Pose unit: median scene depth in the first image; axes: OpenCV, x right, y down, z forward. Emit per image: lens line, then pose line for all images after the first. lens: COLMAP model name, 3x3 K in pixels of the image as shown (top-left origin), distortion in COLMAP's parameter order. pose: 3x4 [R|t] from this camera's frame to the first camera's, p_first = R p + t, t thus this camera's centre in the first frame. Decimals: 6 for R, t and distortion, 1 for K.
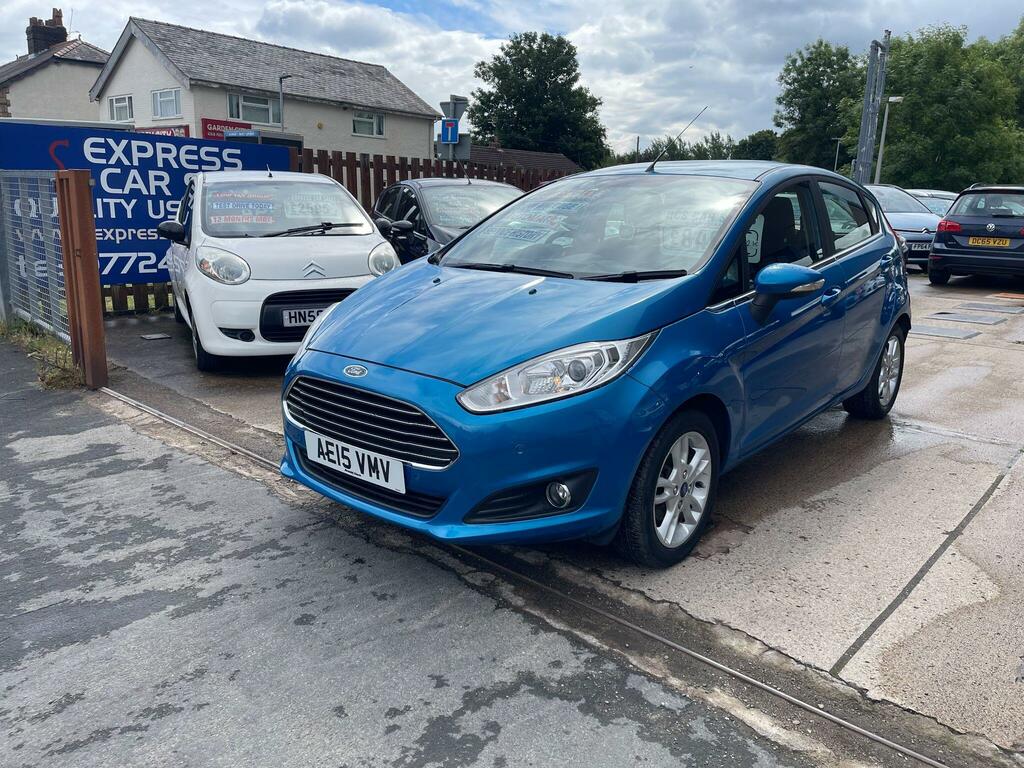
lens RADIAL K [[781.7, 0, 510.0], [0, 781.7, 383.8], [0, 0, 1]] dist [0.075093, -0.094023]
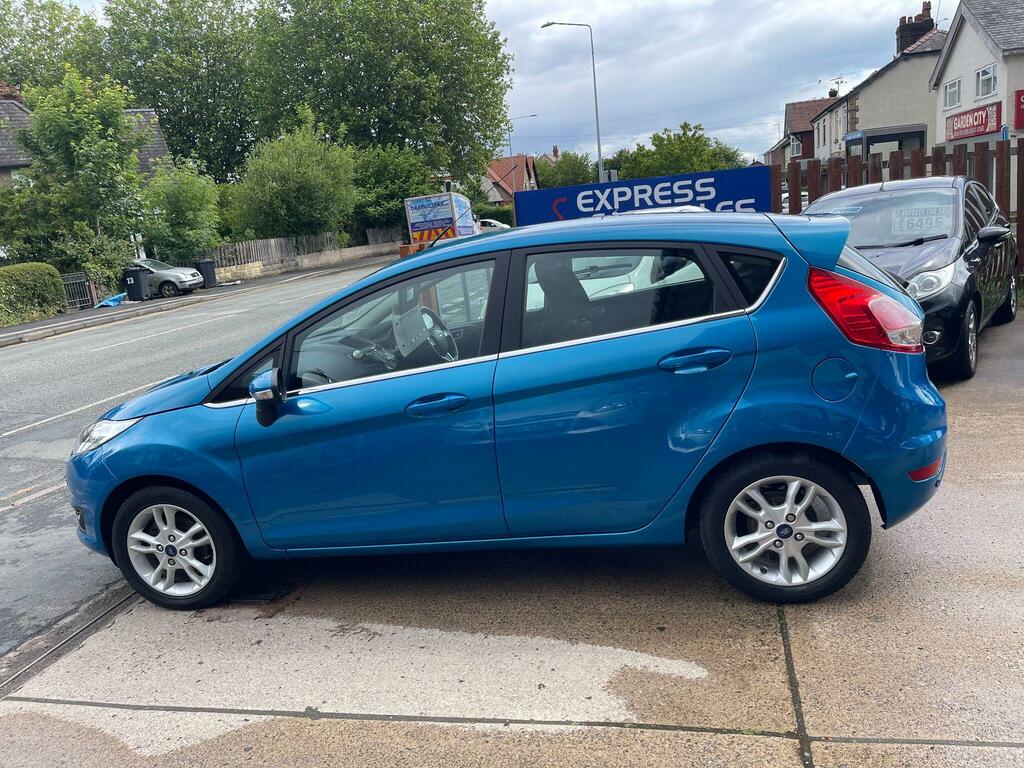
lens RADIAL K [[781.7, 0, 518.0], [0, 781.7, 391.7], [0, 0, 1]] dist [0.075093, -0.094023]
pose [[0.464945, 0.122602, -0.876810, 0.550520], [-0.089979, 0.991781, 0.090965, -0.097261], [0.880755, 0.036601, 0.472155, 0.323827]]
